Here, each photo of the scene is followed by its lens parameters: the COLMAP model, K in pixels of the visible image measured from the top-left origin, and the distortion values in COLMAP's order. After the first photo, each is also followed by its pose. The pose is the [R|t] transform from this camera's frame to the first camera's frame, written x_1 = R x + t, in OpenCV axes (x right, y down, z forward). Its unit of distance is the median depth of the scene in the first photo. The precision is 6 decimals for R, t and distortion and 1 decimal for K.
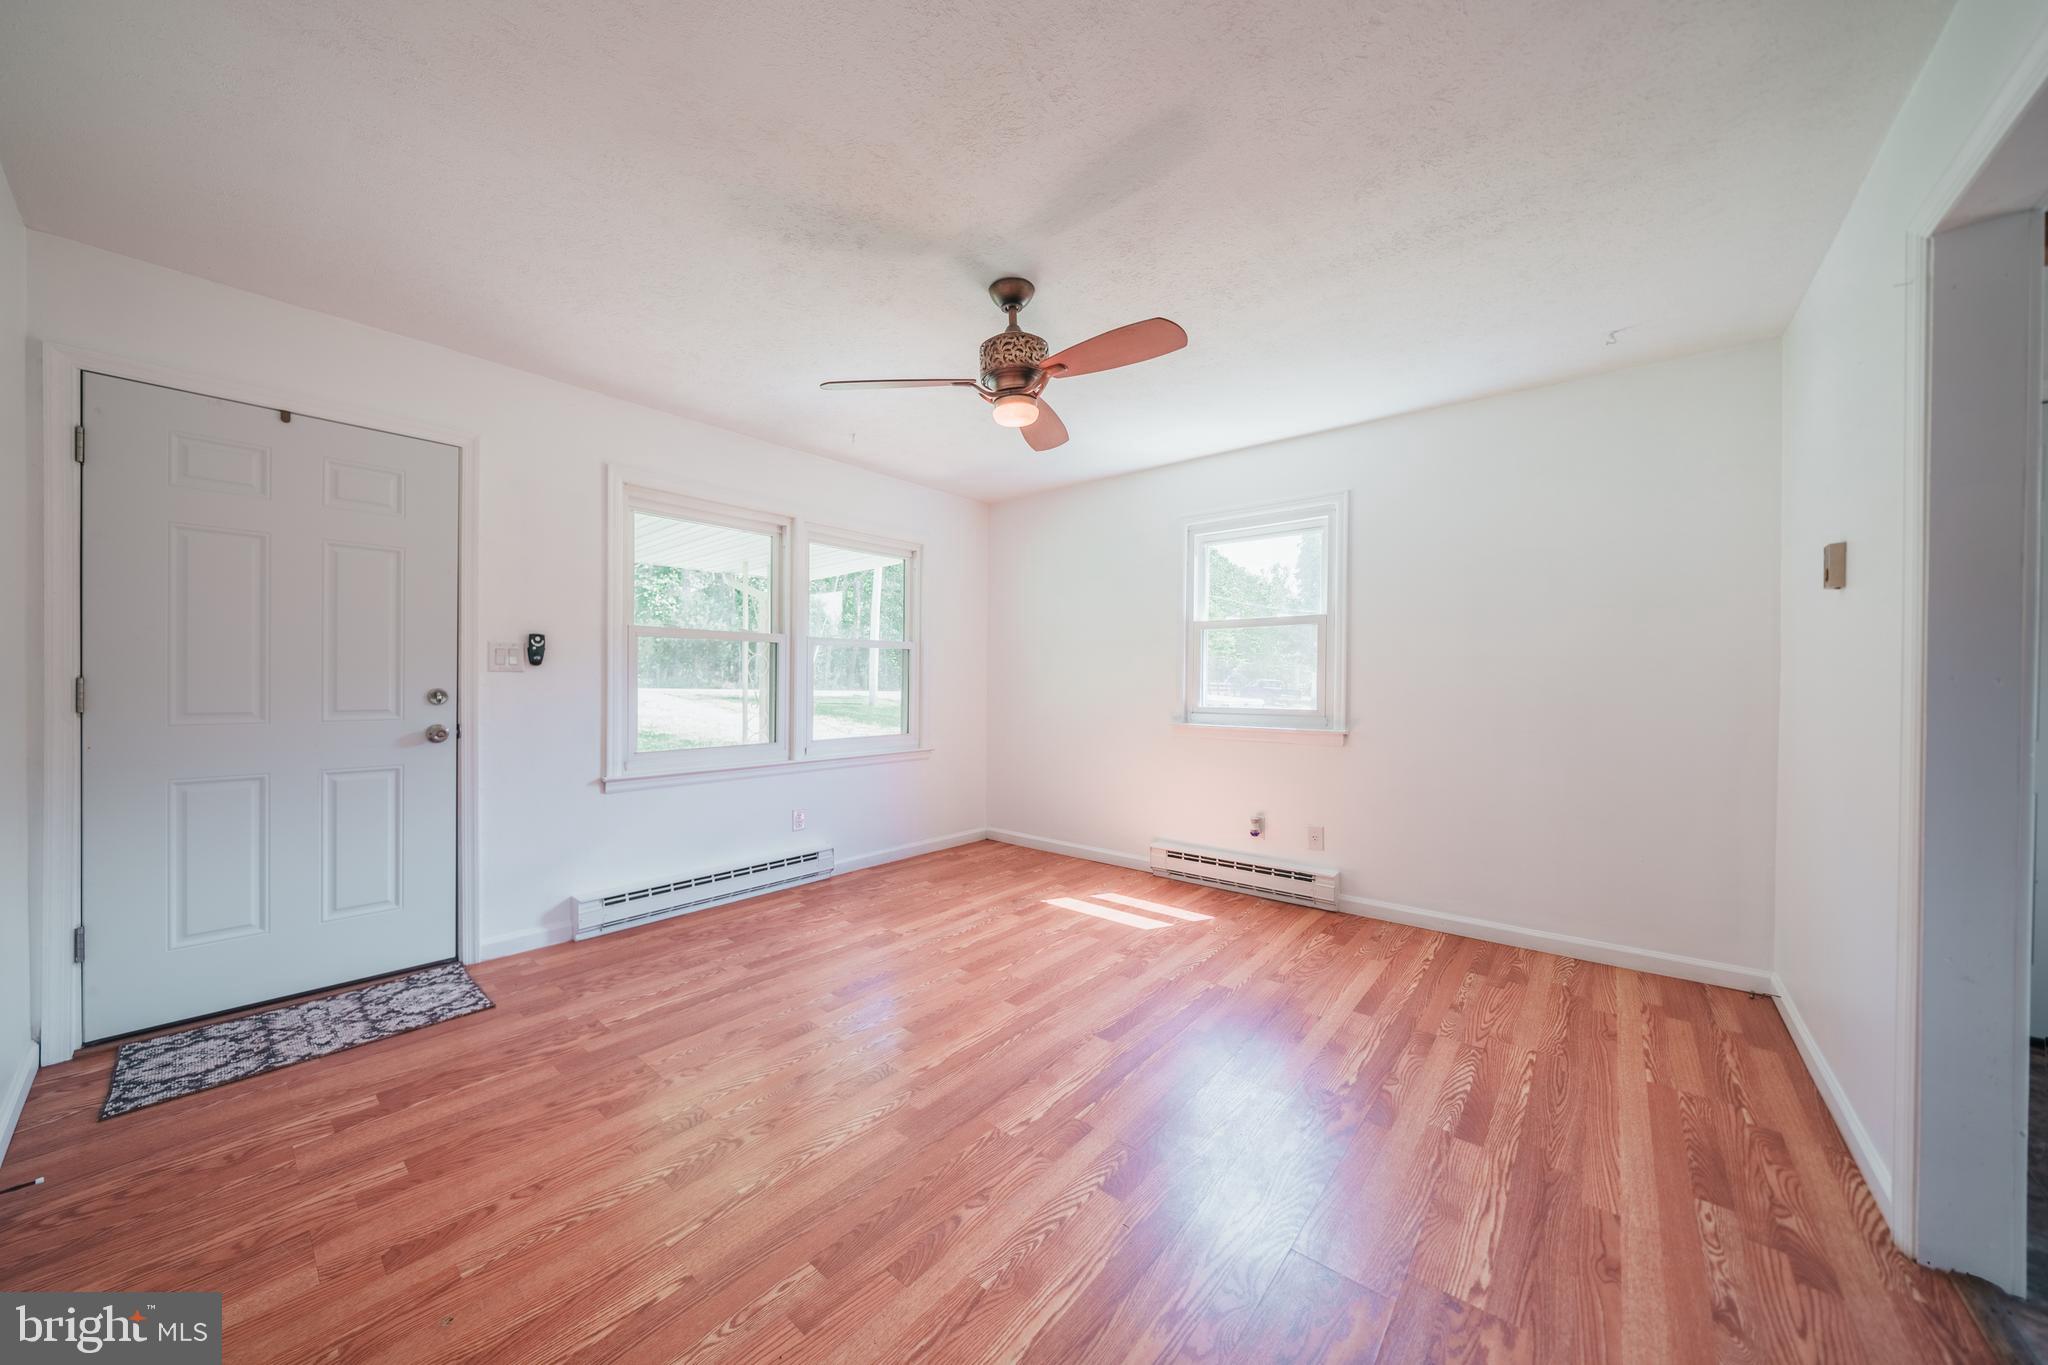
lens RADIAL K [[702.2, 0, 981.3], [0, 702.2, 686.6], [0, 0, 1]] dist [-0.005206, -0.000156]
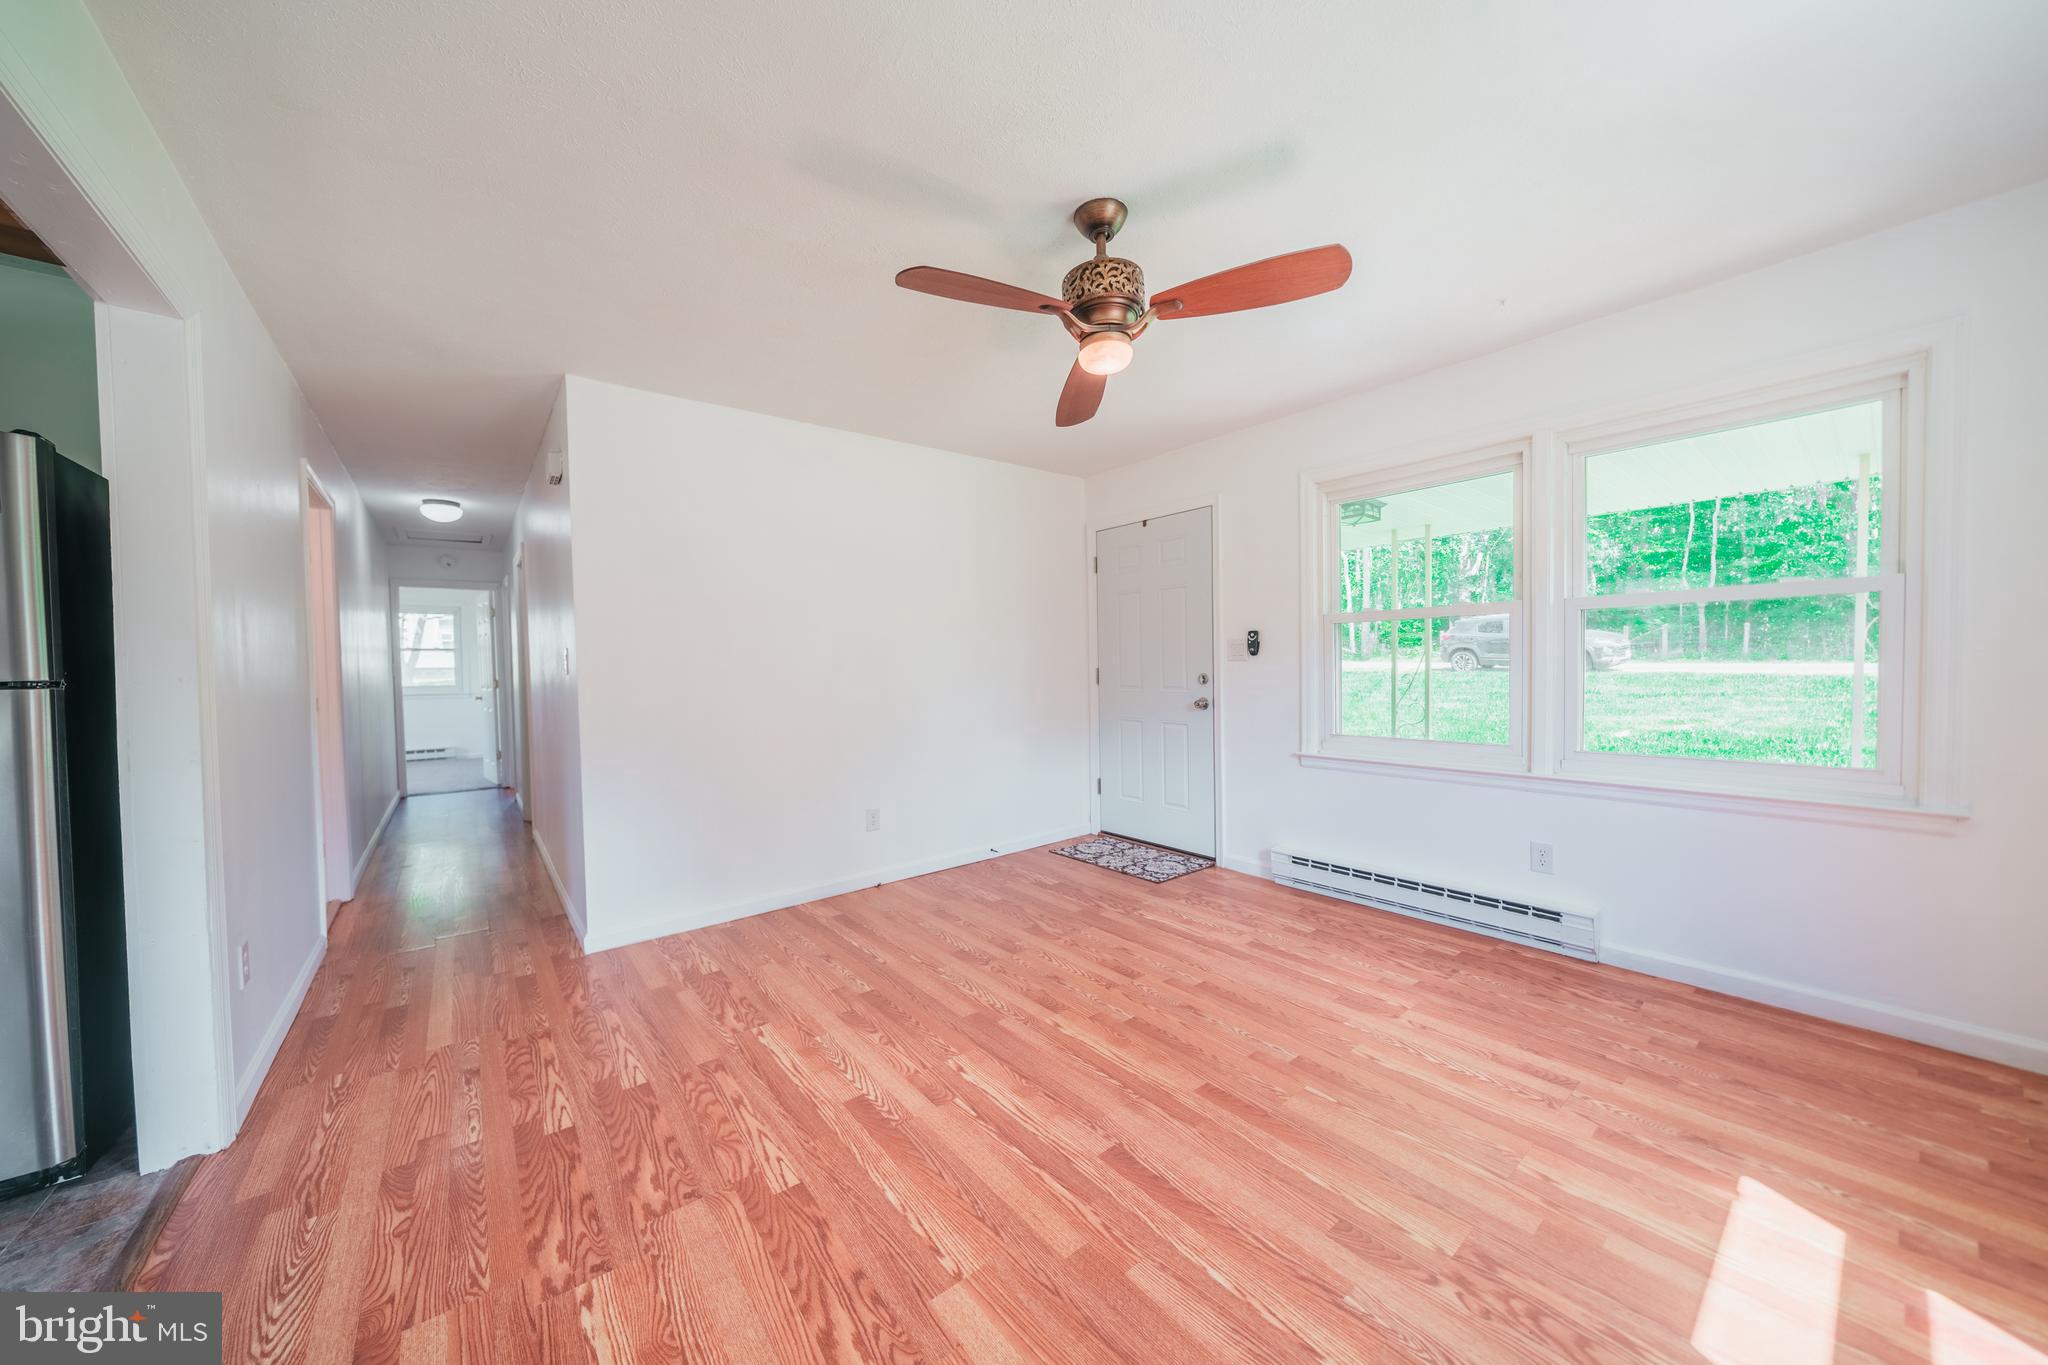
lens RADIAL K [[702.2, 0, 1022.3], [0, 702.2, 687.7], [0, 0, 1]] dist [-0.005206, -0.000156]
pose [[-0.162659, 0.026367, -0.986330, 0.723010], [0.006291, 0.999650, 0.025686, -0.007104], [0.986662, -0.002027, -0.162768, 0.819508]]
